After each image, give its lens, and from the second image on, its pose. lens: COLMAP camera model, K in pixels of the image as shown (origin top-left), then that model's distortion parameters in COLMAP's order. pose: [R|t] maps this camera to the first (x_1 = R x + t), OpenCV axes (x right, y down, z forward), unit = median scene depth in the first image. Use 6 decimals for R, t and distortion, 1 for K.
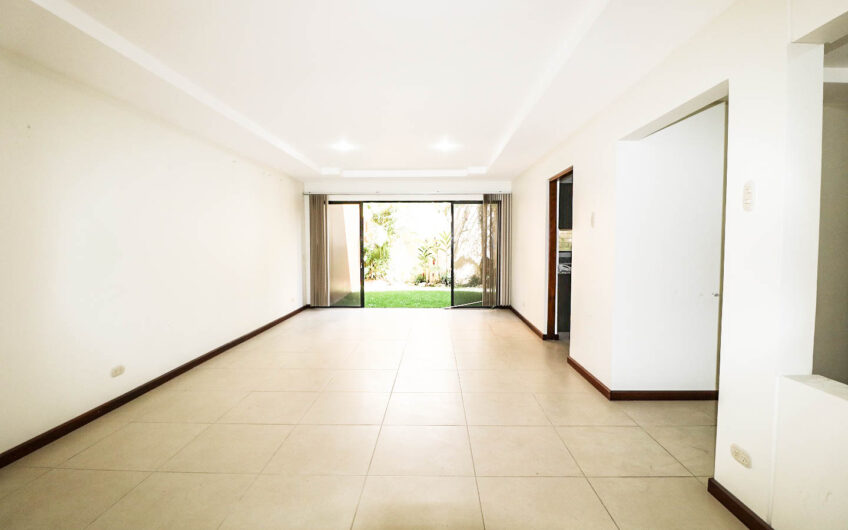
lens RADIAL K [[388.9, 0, 427.2], [0, 388.9, 261.7], [0, 0, 1]] dist [-0.021282, -0.001151]
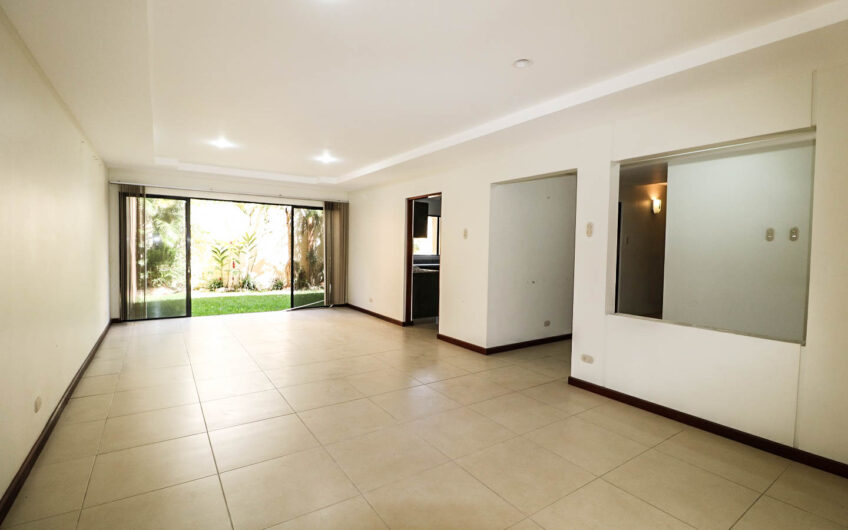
lens RADIAL K [[388.9, 0, 427.2], [0, 388.9, 261.7], [0, 0, 1]] dist [-0.021282, -0.001151]
pose [[0.819069, -0.005725, 0.573667, -0.235389], [0.009385, 0.999950, -0.003420, 0.000114], [-0.573619, 0.008186, 0.819082, -0.041805]]
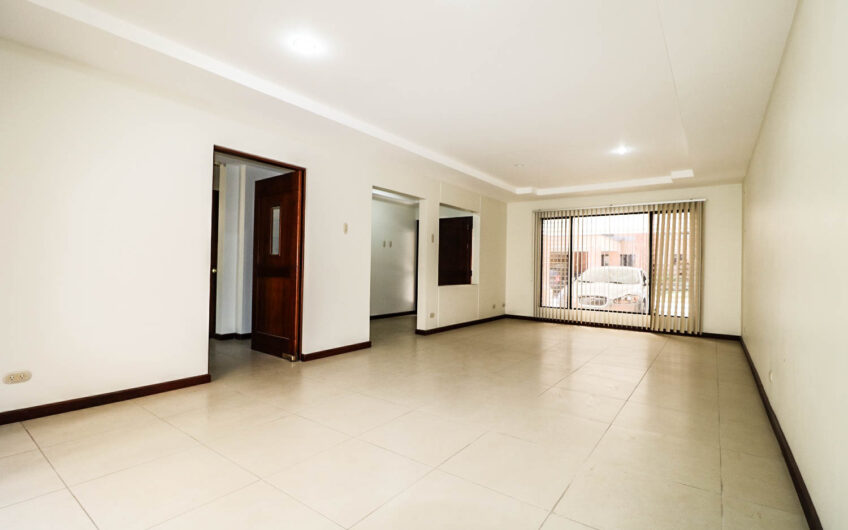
lens RADIAL K [[388.9, 0, 427.2], [0, 388.9, 261.7], [0, 0, 1]] dist [-0.021282, -0.001151]
pose [[-0.825117, -0.023113, 0.564489, -0.254480], [-0.007444, 0.999521, 0.030044, -0.017103], [-0.564913, 0.020587, -0.824894, 0.889390]]
